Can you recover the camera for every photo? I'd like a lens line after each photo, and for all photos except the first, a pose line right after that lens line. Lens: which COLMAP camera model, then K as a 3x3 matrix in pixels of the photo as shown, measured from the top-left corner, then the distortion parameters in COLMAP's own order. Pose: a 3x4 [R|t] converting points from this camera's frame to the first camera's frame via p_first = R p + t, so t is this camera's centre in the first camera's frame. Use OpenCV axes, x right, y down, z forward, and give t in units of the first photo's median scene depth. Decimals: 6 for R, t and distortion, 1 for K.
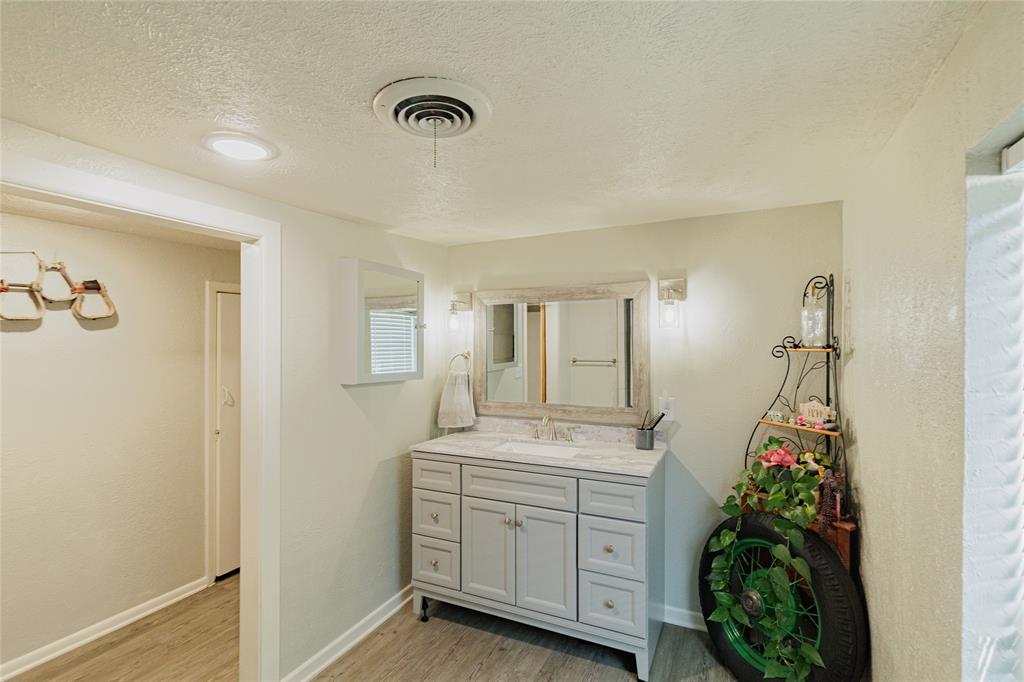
lens RADIAL K [[468.5, 0, 513.7], [0, 468.5, 341.3], [0, 0, 1]] dist [0.001486, -0.001168]
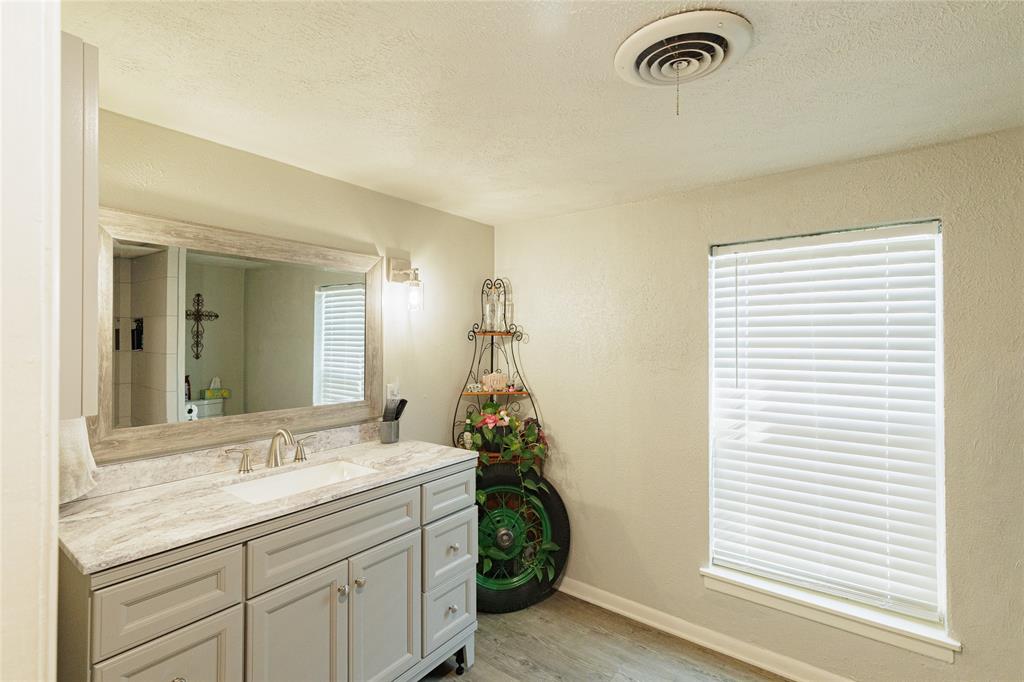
lens RADIAL K [[468.5, 0, 513.6], [0, 468.5, 342.1], [0, 0, 1]] dist [0.001486, -0.001168]
pose [[0.187503, 0.006415, 0.982243, -0.585395], [-0.006538, 0.999965, -0.005283, 0.042184], [-0.982242, -0.005431, 0.187539, 0.628810]]
